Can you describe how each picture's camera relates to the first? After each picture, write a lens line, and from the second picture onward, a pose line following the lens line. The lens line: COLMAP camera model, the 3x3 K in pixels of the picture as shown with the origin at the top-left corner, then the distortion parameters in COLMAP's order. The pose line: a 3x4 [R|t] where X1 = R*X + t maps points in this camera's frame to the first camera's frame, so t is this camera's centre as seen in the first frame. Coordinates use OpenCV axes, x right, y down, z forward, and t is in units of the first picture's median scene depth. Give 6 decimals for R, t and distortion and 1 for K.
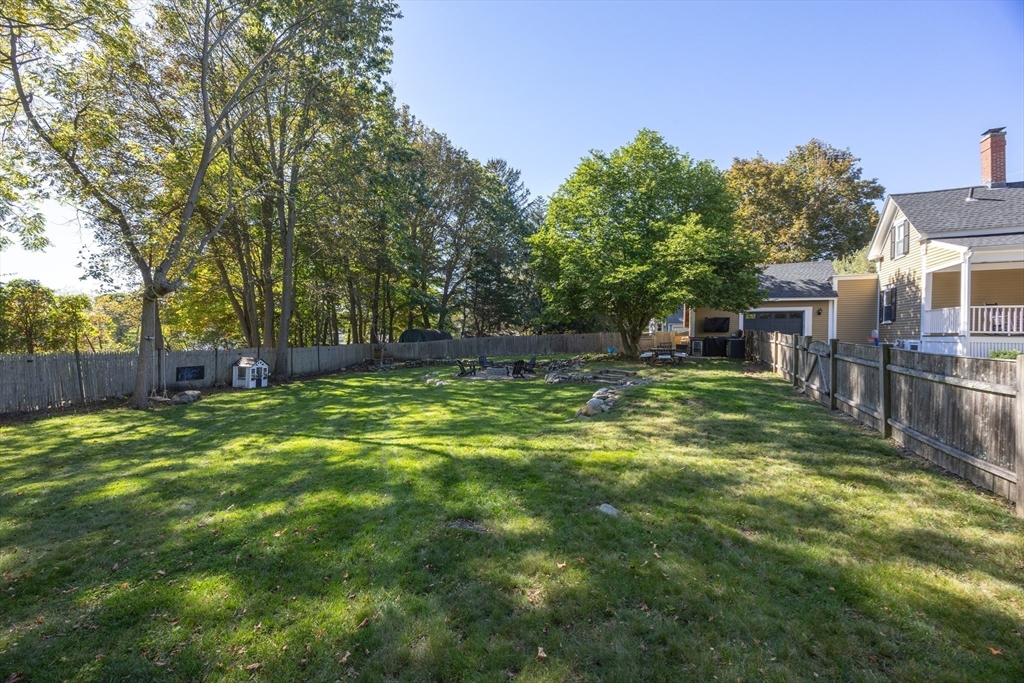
lens RADIAL K [[395.8, 0, 509.5], [0, 395.8, 337.5], [0, 0, 1]] dist [-0.001184, -0.000361]
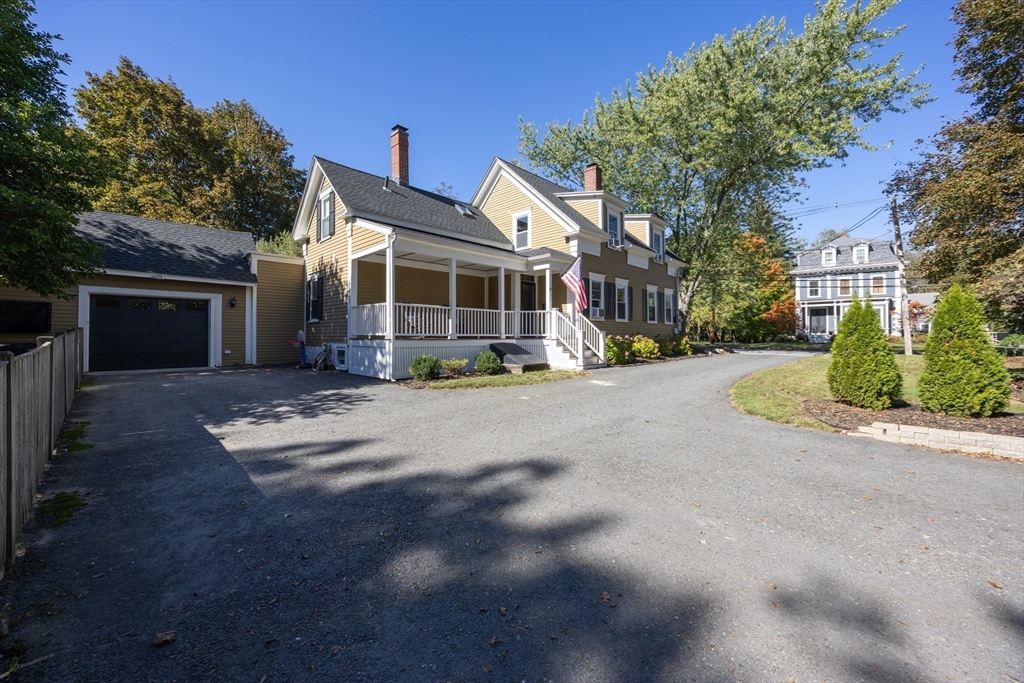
lens RADIAL K [[395.8, 0, 510.0], [0, 395.8, 334.8], [0, 0, 1]] dist [-0.001184, -0.000361]
pose [[0.351688, -0.006109, 0.936097, 0.371577], [0.005893, 0.999973, 0.004312, -0.011526], [-0.936099, 0.004000, 0.351714, 0.374063]]
